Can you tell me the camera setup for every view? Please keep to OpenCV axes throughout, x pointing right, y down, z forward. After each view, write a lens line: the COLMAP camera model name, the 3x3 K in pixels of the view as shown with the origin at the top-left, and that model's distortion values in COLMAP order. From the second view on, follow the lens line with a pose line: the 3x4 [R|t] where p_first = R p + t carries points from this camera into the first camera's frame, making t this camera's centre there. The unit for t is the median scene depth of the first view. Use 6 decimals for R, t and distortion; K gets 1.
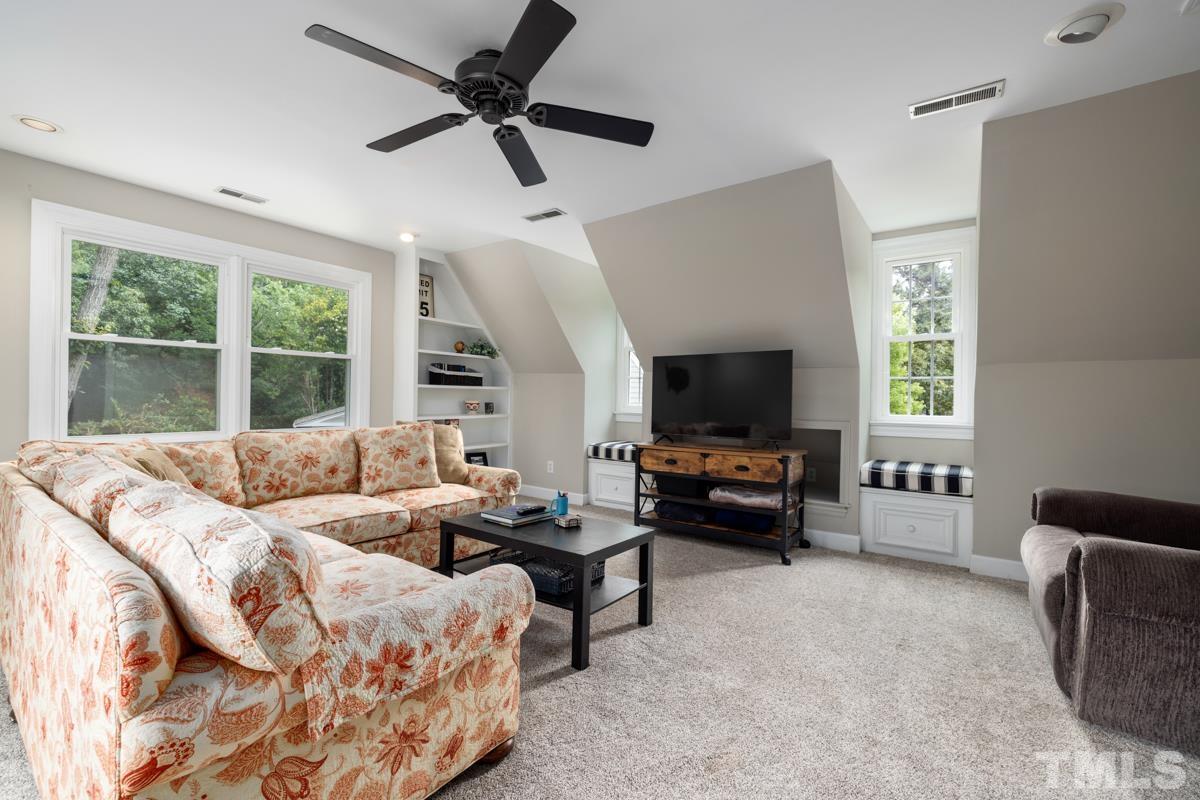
lens RADIAL K [[508.4, 0, 601.9], [0, 508.4, 397.8], [0, 0, 1]] dist [-0.001929, 0.000753]
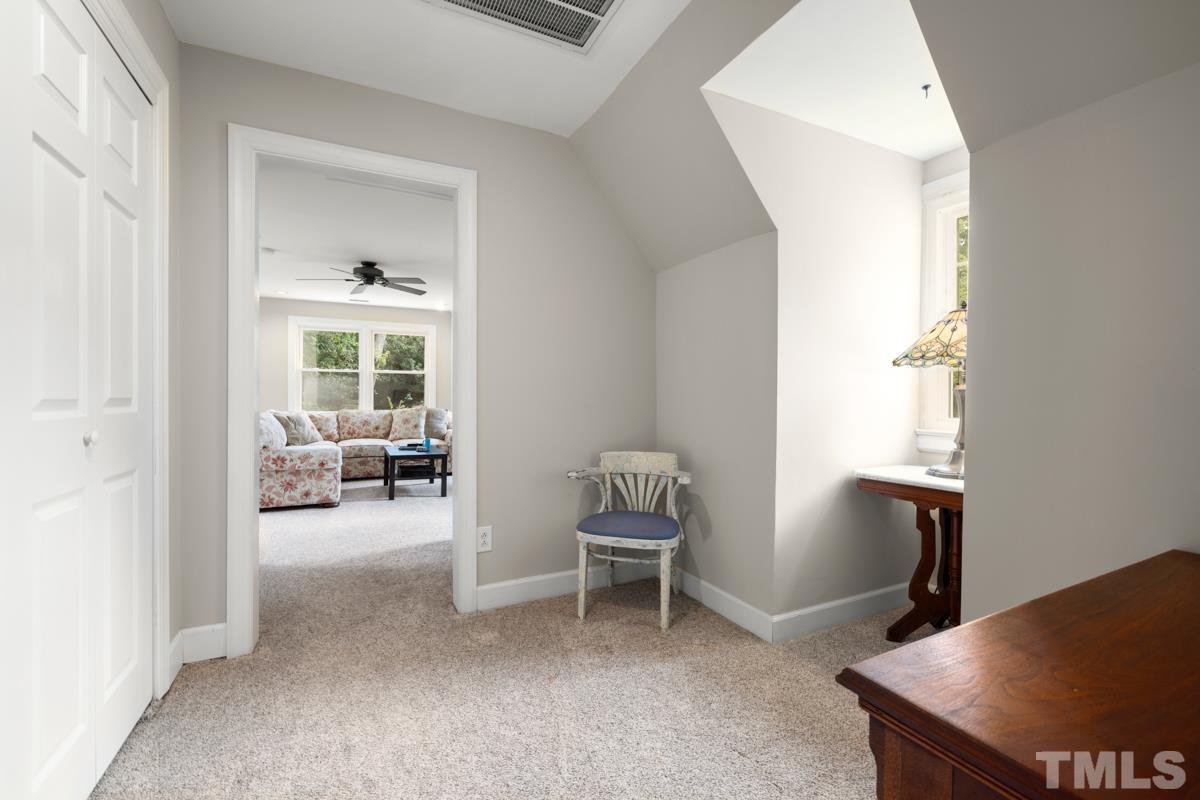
lens RADIAL K [[508.4, 0, 599.2], [0, 508.4, 399.2], [0, 0, 1]] dist [-0.001929, 0.000753]
pose [[0.888546, -0.002344, -0.458782, 1.457115], [0.004325, 0.999985, 0.003267, 0.018352], [0.458767, -0.004887, 0.888543, -0.551003]]
